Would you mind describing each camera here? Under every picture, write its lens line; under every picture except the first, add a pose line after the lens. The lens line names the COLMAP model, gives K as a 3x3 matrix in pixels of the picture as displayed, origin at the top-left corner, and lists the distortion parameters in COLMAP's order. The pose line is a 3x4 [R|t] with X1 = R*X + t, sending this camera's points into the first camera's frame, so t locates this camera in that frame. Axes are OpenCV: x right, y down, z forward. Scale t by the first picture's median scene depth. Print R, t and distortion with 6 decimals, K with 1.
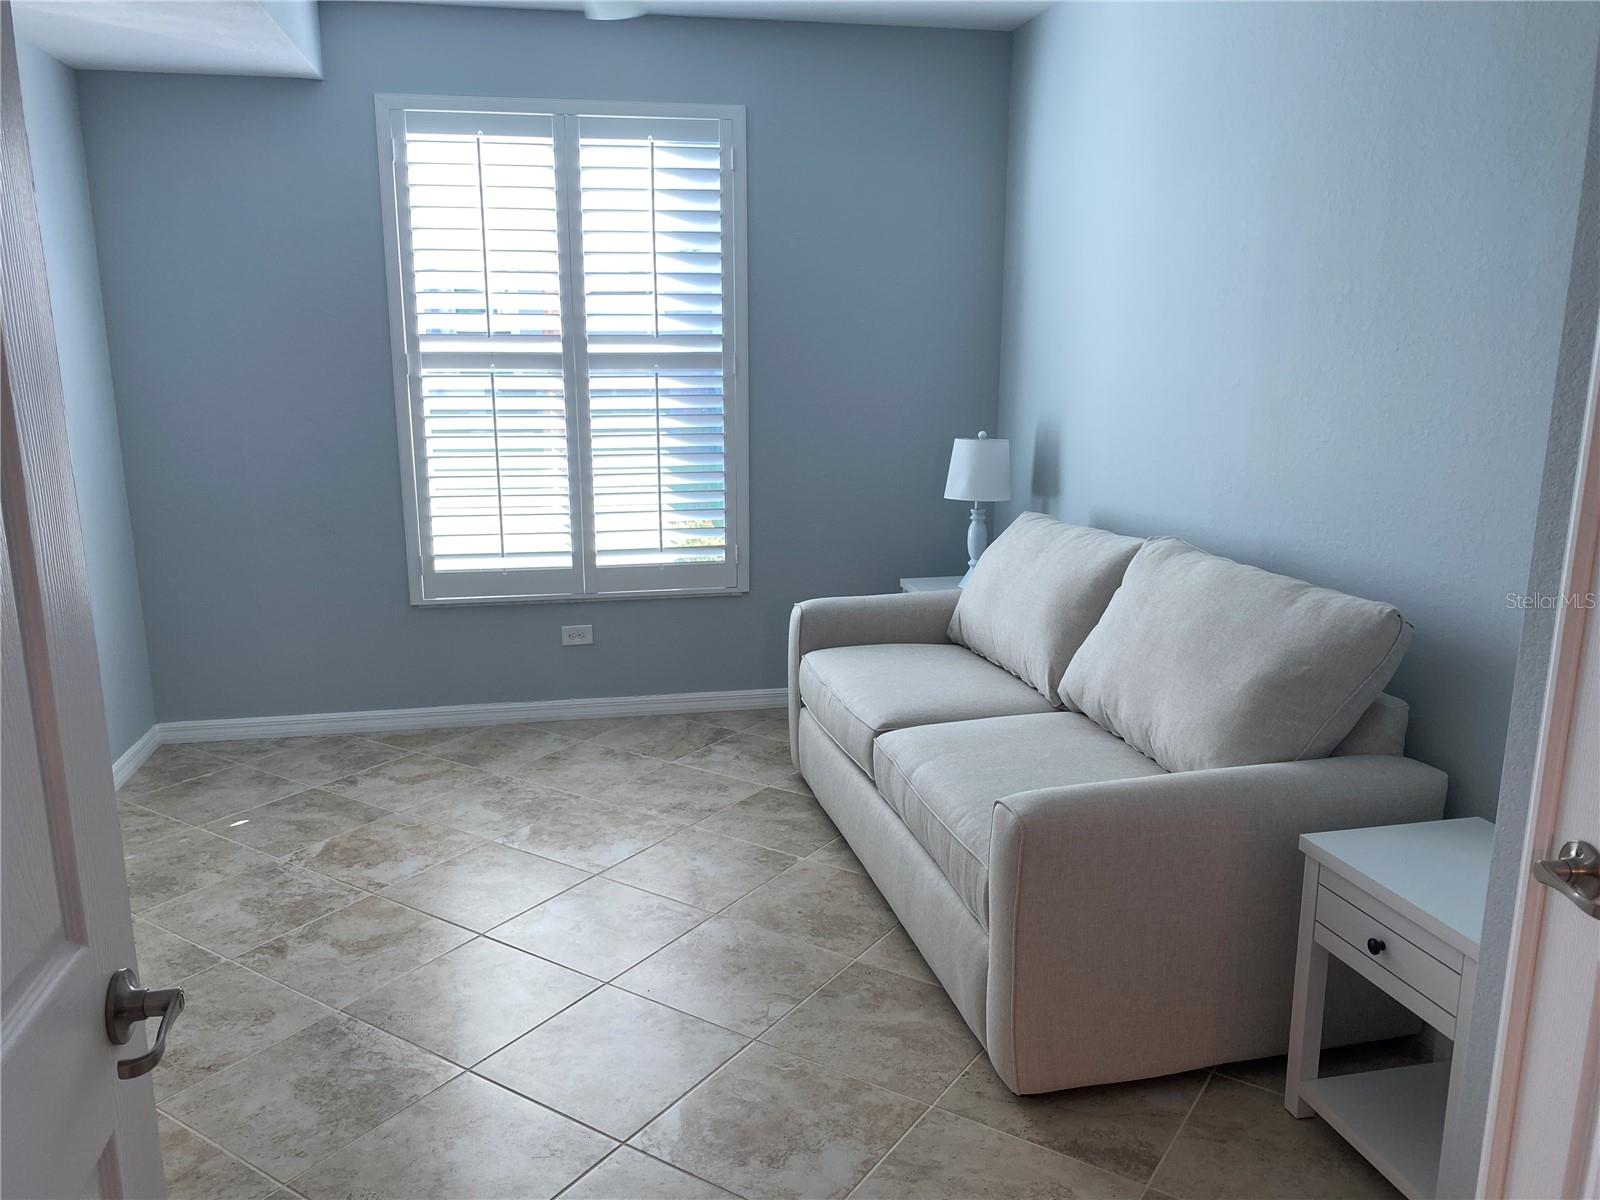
lens RADIAL K [[1225.7, 0, 801.2], [0, 1225.7, 603.1], [0, 0, 1]] dist [0.037497, -0.047003]
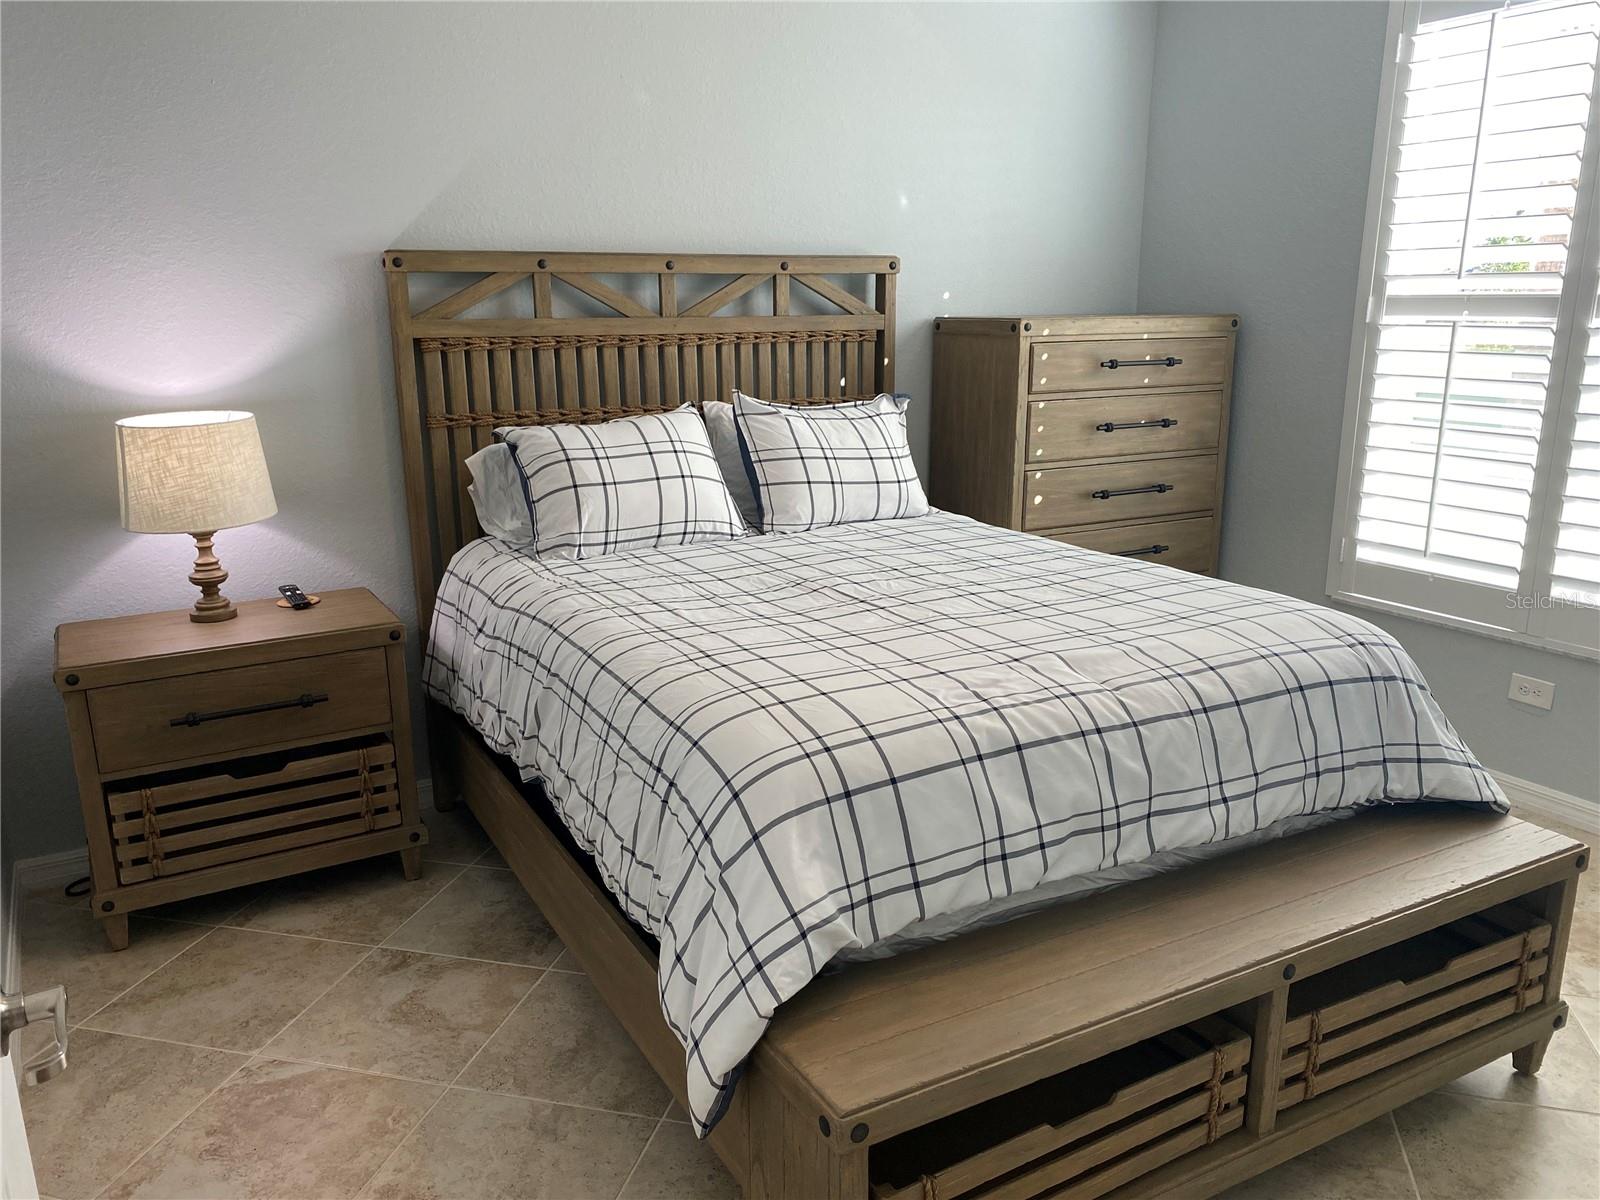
lens RADIAL K [[1225.7, 0, 797.3], [0, 1225.7, 604.5], [0, 0, 1]] dist [0.037497, -0.047003]
pose [[0.298348, 0.222302, -0.928208, 0.383558], [-0.191292, 0.966693, 0.170033, -0.066679], [0.935091, 0.126830, 0.330936, 0.369621]]
